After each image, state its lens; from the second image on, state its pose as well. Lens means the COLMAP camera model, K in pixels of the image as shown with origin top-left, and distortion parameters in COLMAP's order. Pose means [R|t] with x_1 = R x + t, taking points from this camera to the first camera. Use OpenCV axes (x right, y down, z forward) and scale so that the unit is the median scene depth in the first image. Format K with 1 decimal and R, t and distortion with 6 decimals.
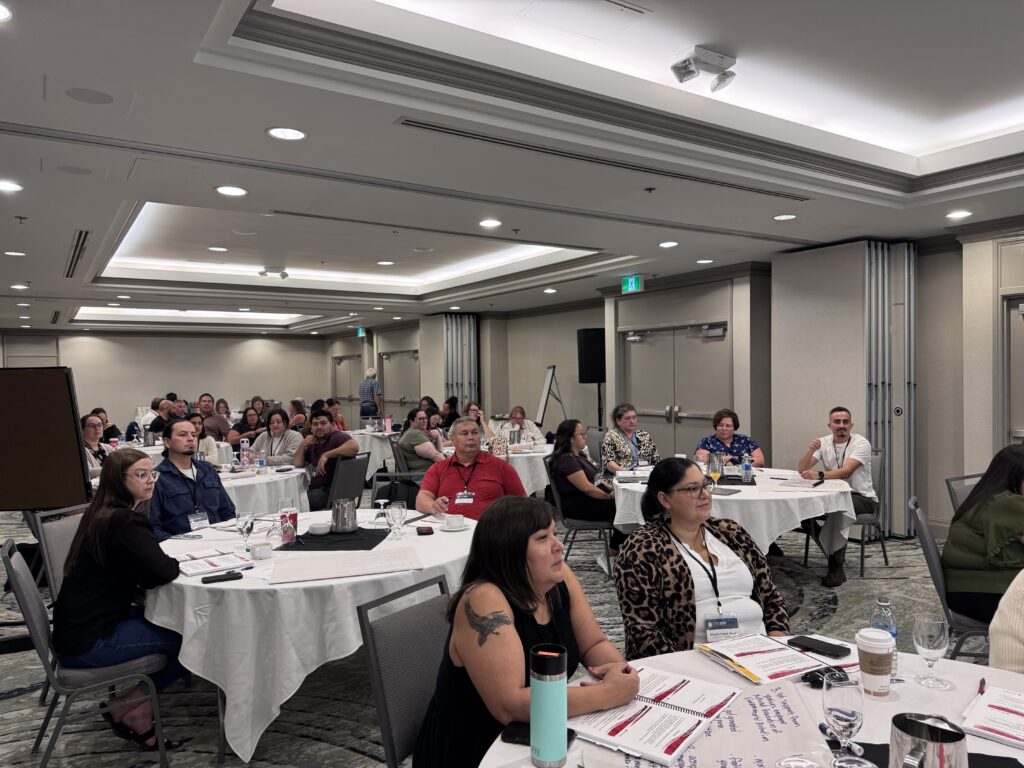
lens RADIAL K [[715.3, 0, 505.8], [0, 715.3, 387.4], [0, 0, 1]] dist [0.064404, -0.065086]
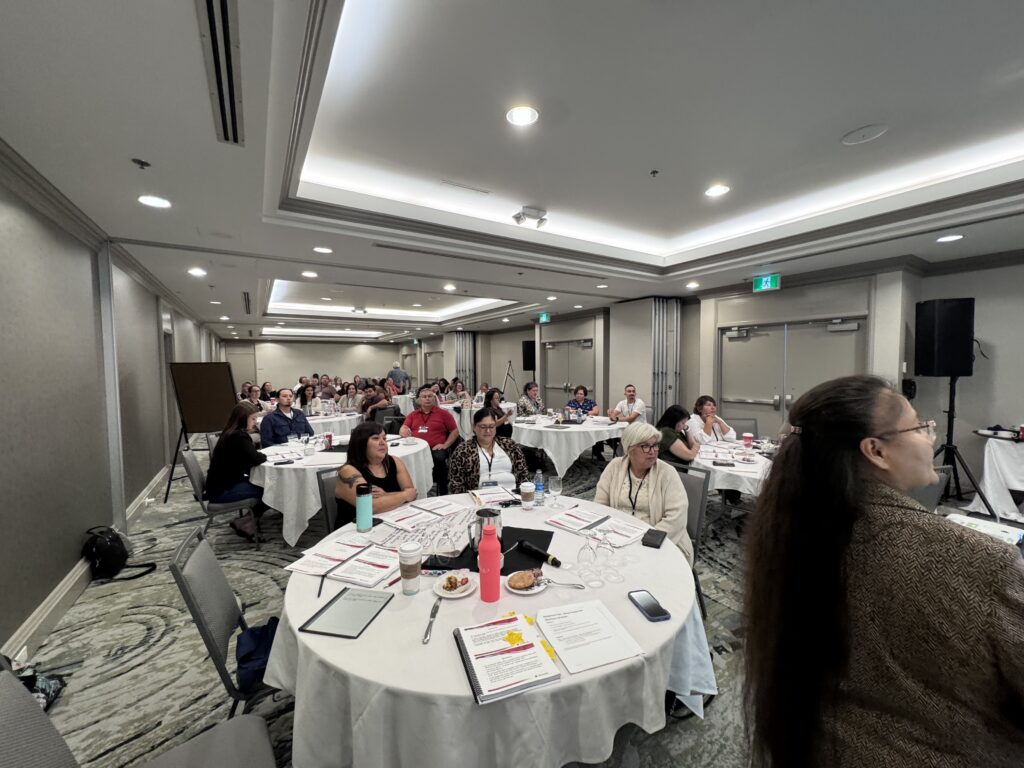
lens RADIAL K [[404.9, 0, 504.5], [0, 404.9, 382.7], [0, 0, 1]] dist [-0.000476, 0.000100]
pose [[0.999740, 0.008145, -0.021290, 0.132421], [-0.007547, 0.999579, 0.028012, -0.005404], [0.021509, -0.027844, 0.999381, -0.080494]]
